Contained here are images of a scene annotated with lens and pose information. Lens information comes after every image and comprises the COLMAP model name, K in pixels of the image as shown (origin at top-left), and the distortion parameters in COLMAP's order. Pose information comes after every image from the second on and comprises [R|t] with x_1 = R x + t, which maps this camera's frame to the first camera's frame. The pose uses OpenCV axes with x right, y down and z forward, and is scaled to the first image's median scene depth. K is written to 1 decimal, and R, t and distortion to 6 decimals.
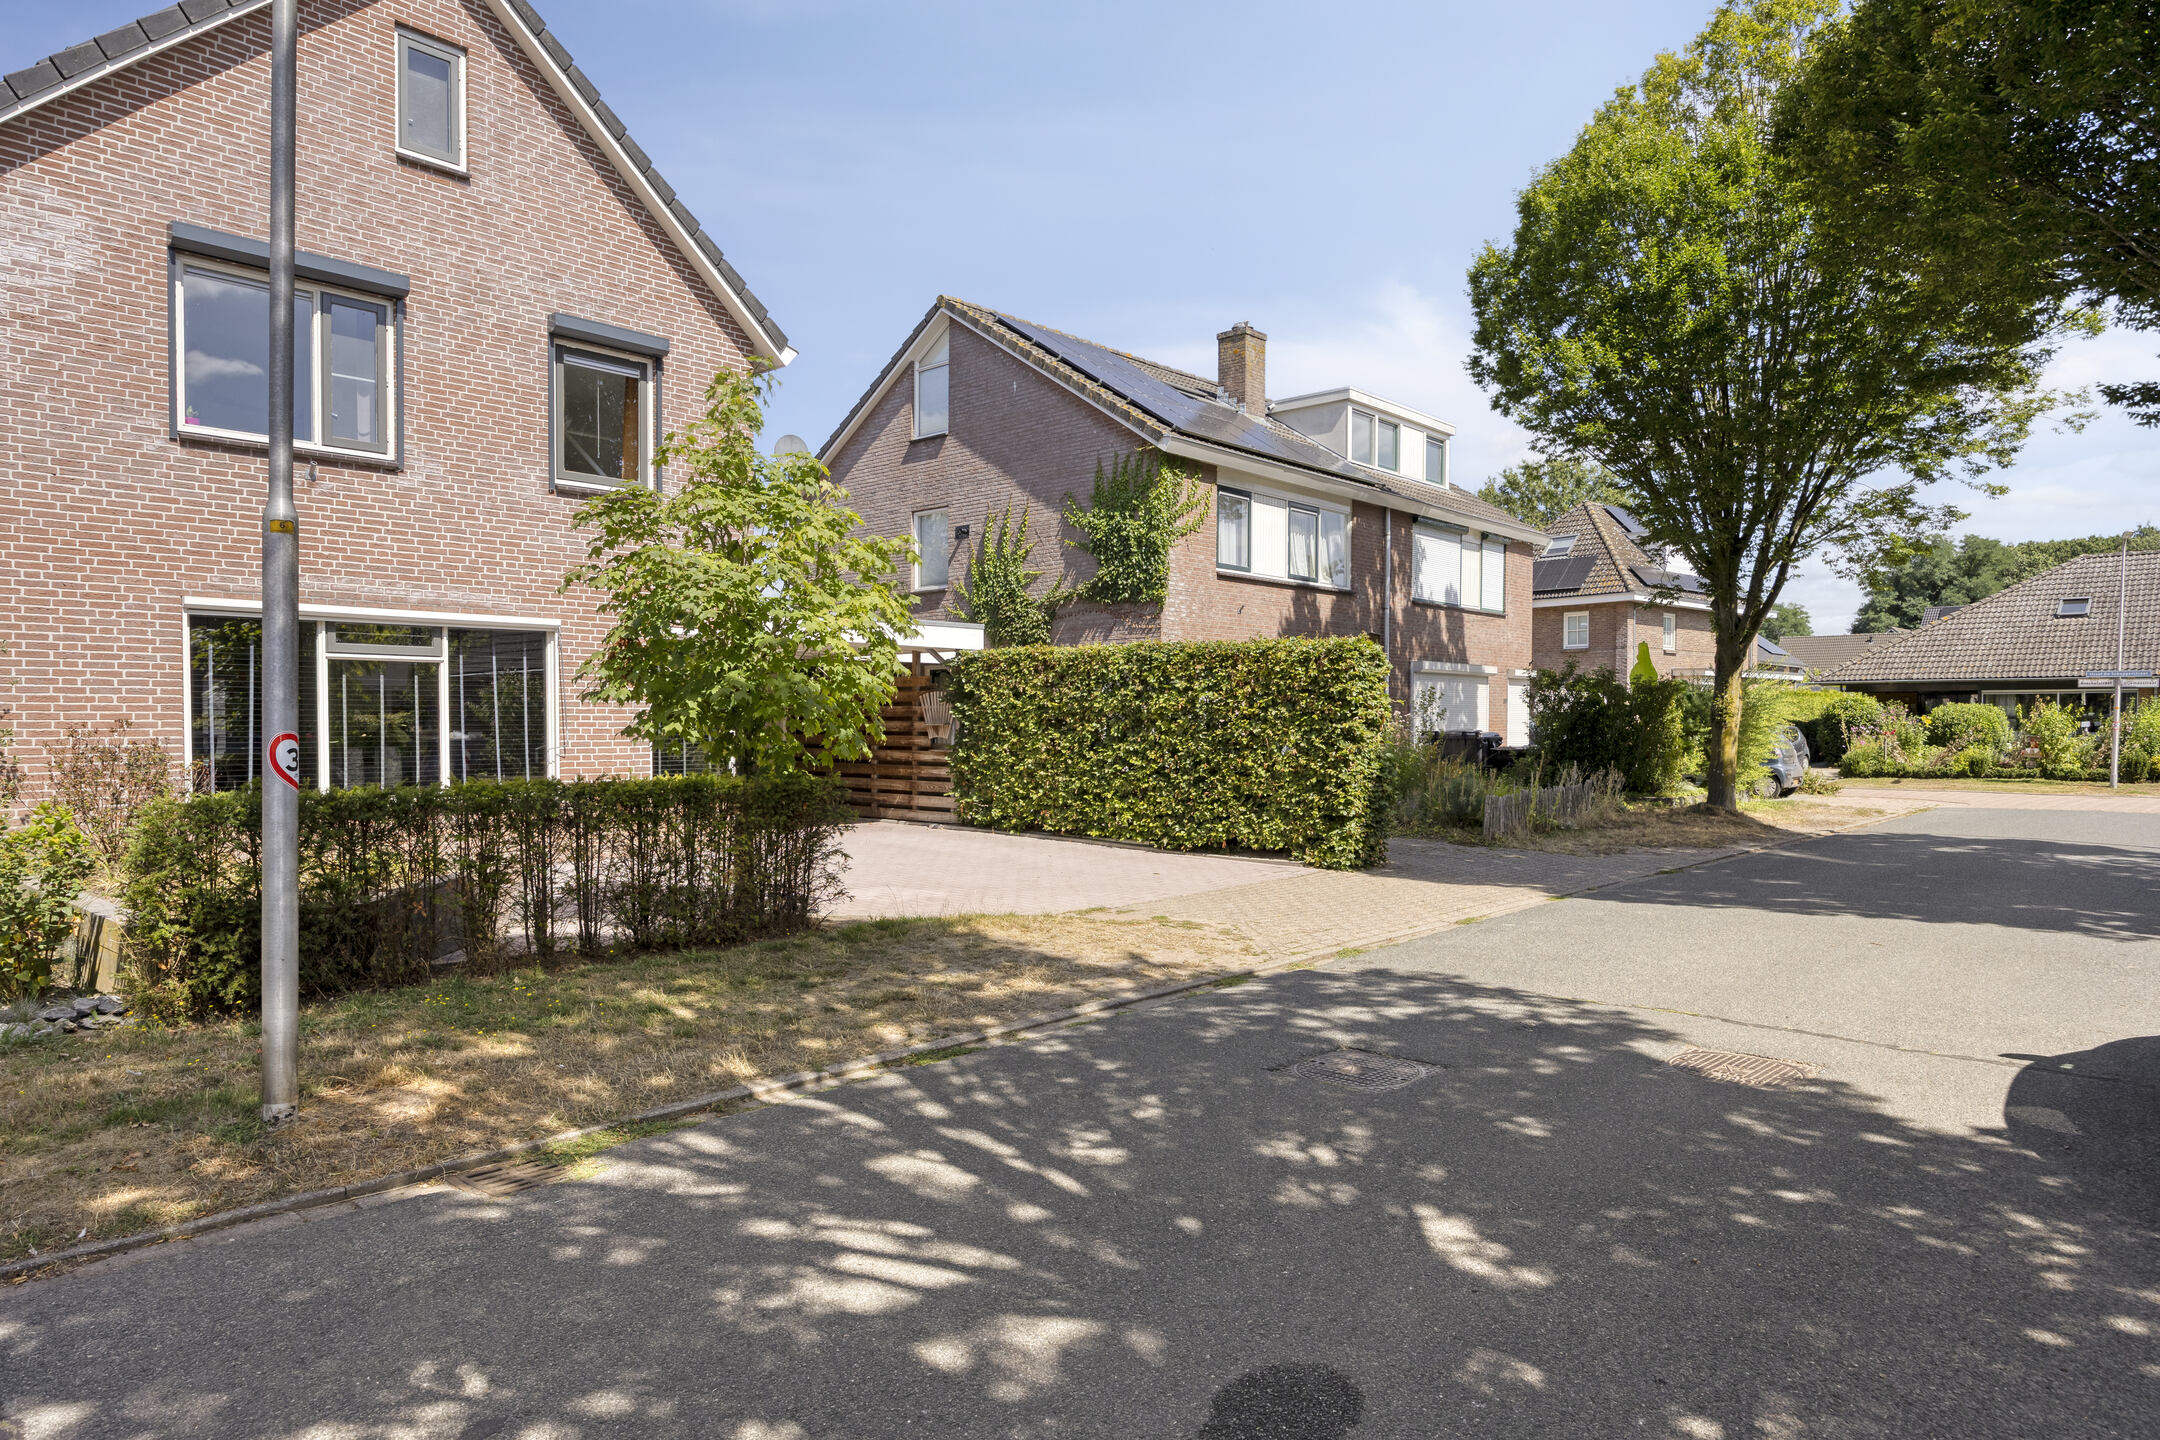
lens RADIAL K [[1281.8, 0, 1085.7], [0, 1281.8, 765.8], [0, 0, 1]] dist [-0.001062, 0.000211]
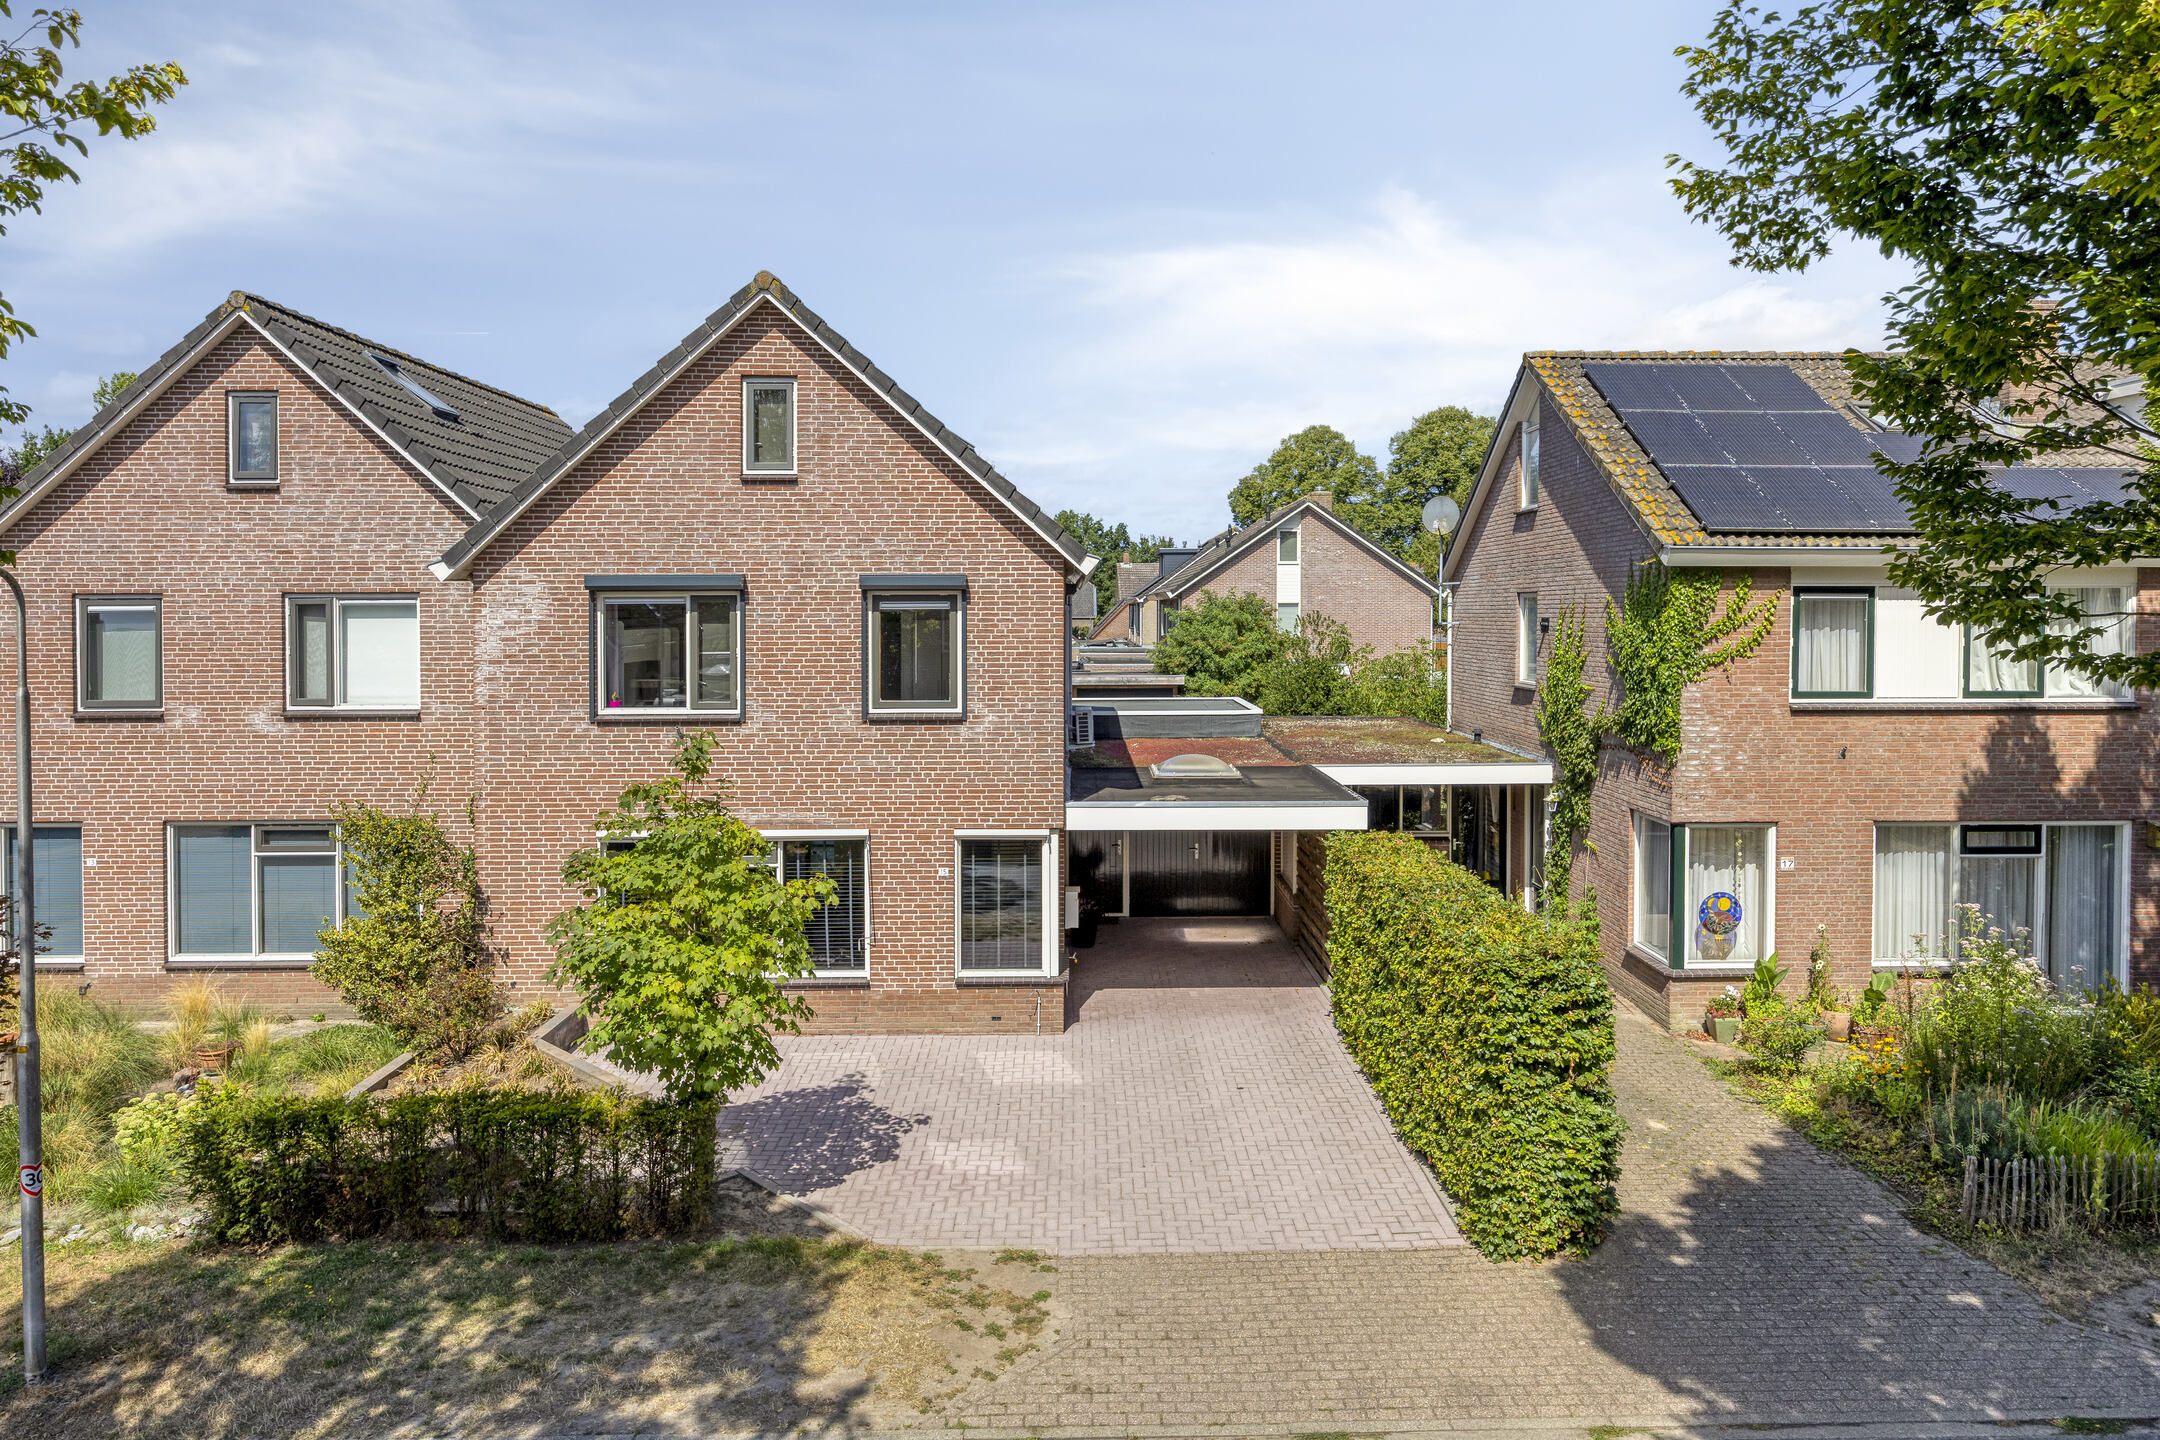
lens RADIAL K [[1370.3, 0, 1113.9], [0, 1370.3, 674.8], [0, 0, 1]] dist [-0.002348, 0.000338]
pose [[0.701178, 0.021342, -0.712667, 0.600833], [-0.023939, 0.999693, 0.006384, -0.253381], [0.712584, 0.012584, 0.701474, 0.259779]]
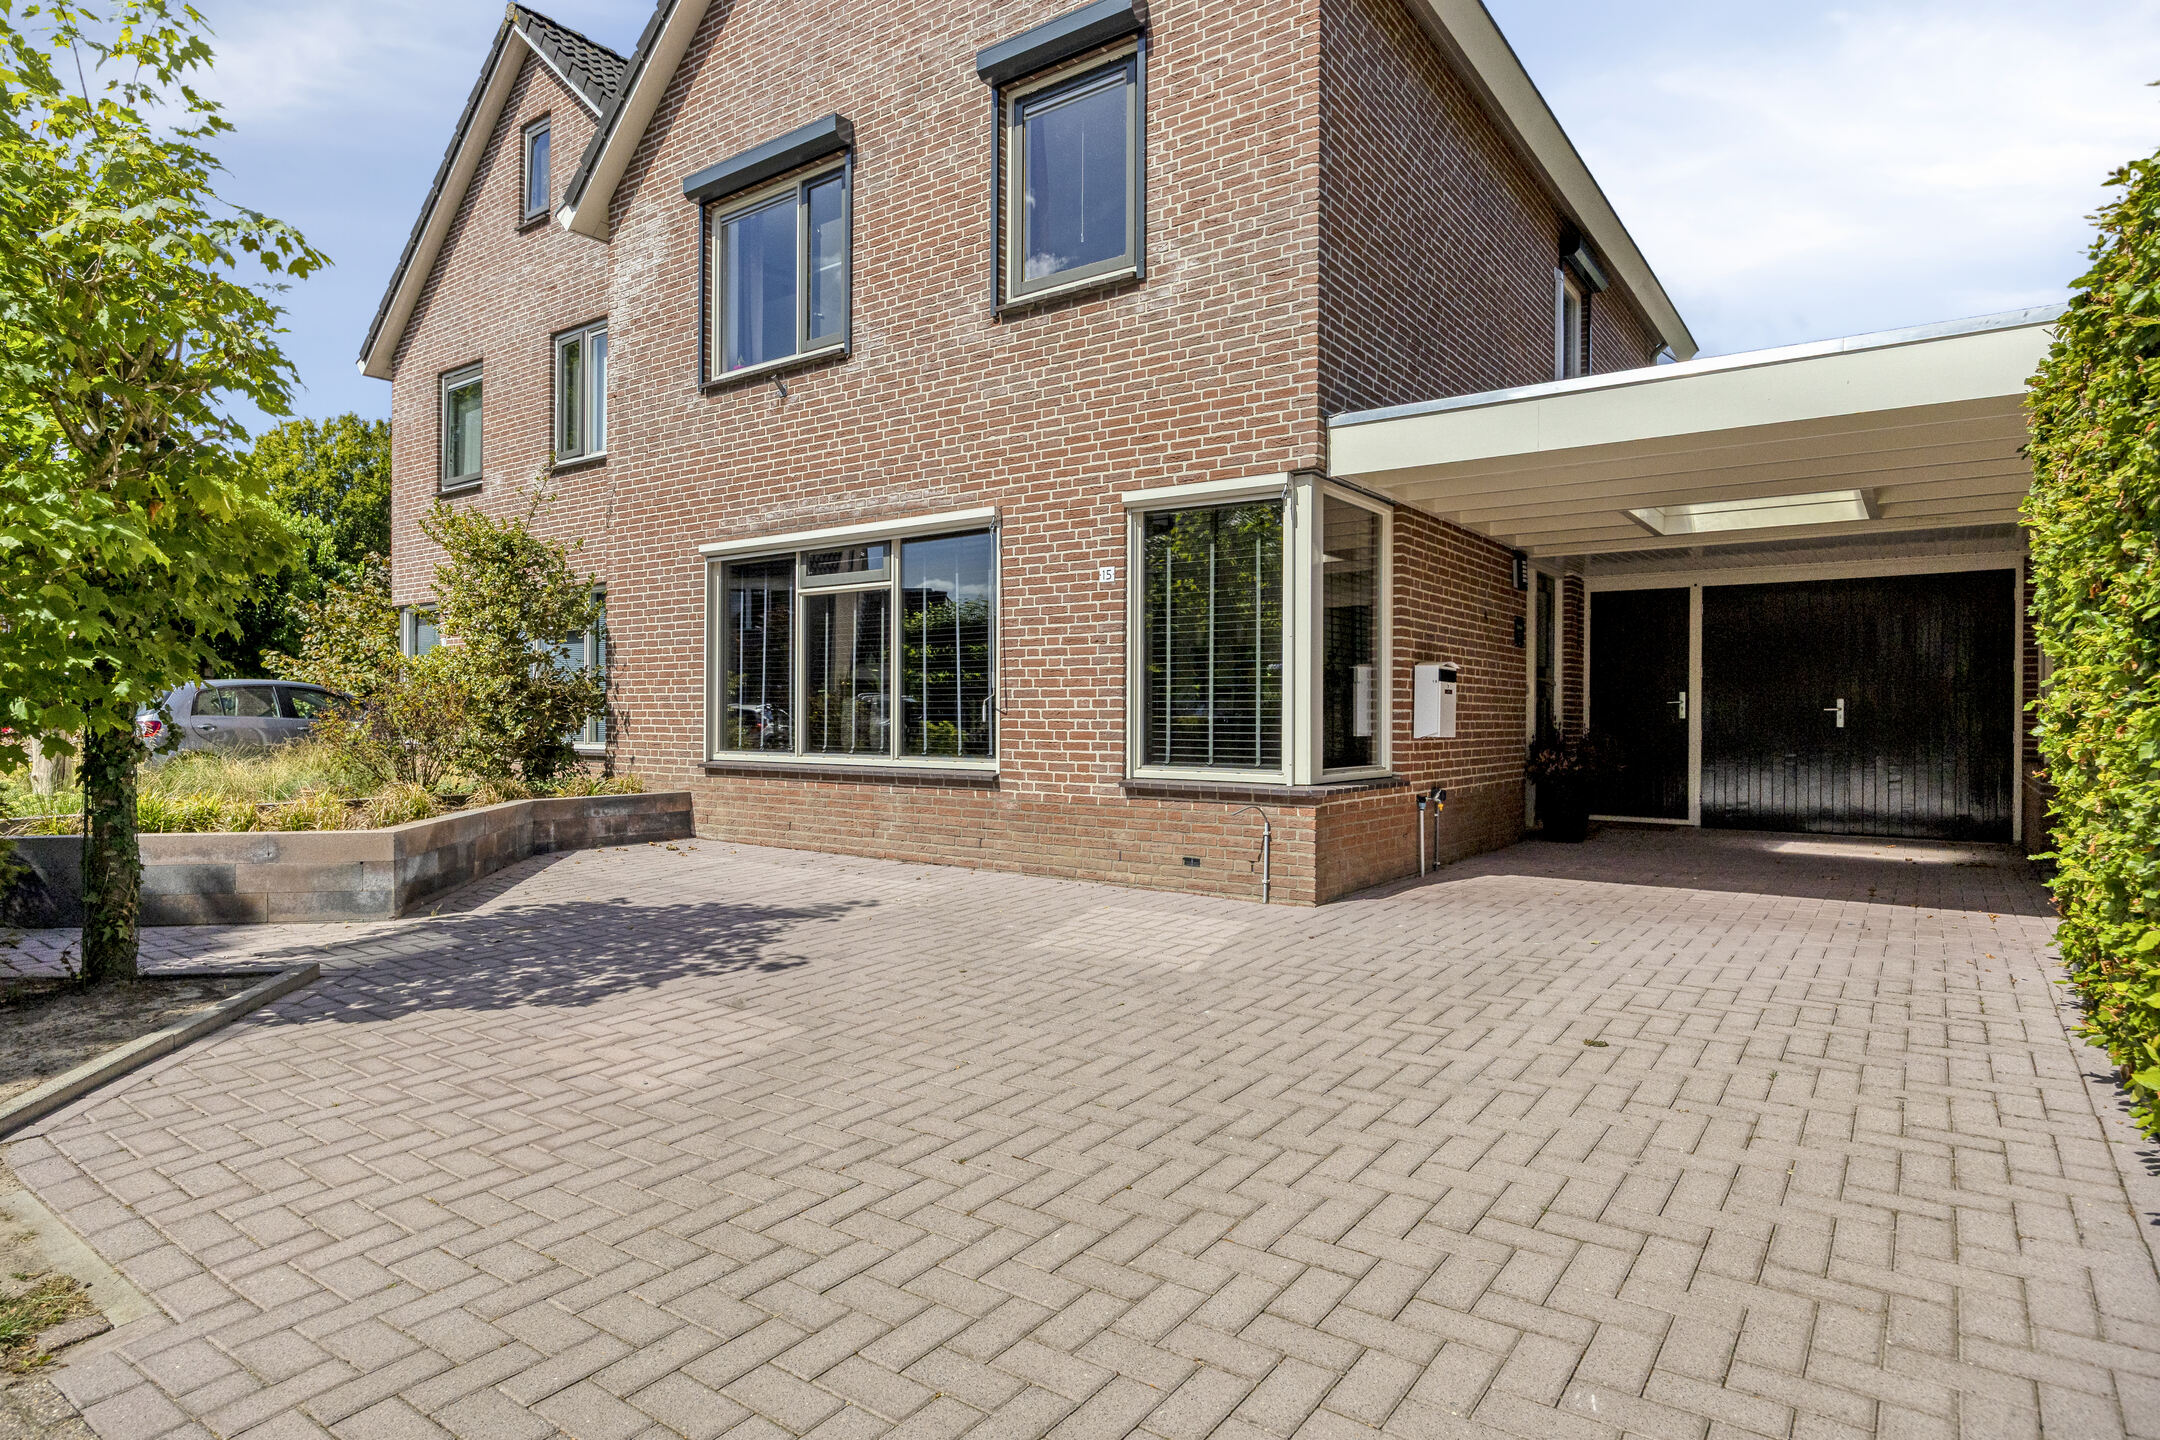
lens RADIAL K [[1167.3, 0, 1095.9], [0, 1167.3, 724.6], [0, 0, 1]] dist [-0.004714, -0.000856]
pose [[0.126033, 0.001452, -0.992025, 0.187996], [-0.039839, 0.999200, -0.003599, -0.000357], [0.991226, 0.039975, 0.125990, 0.919235]]
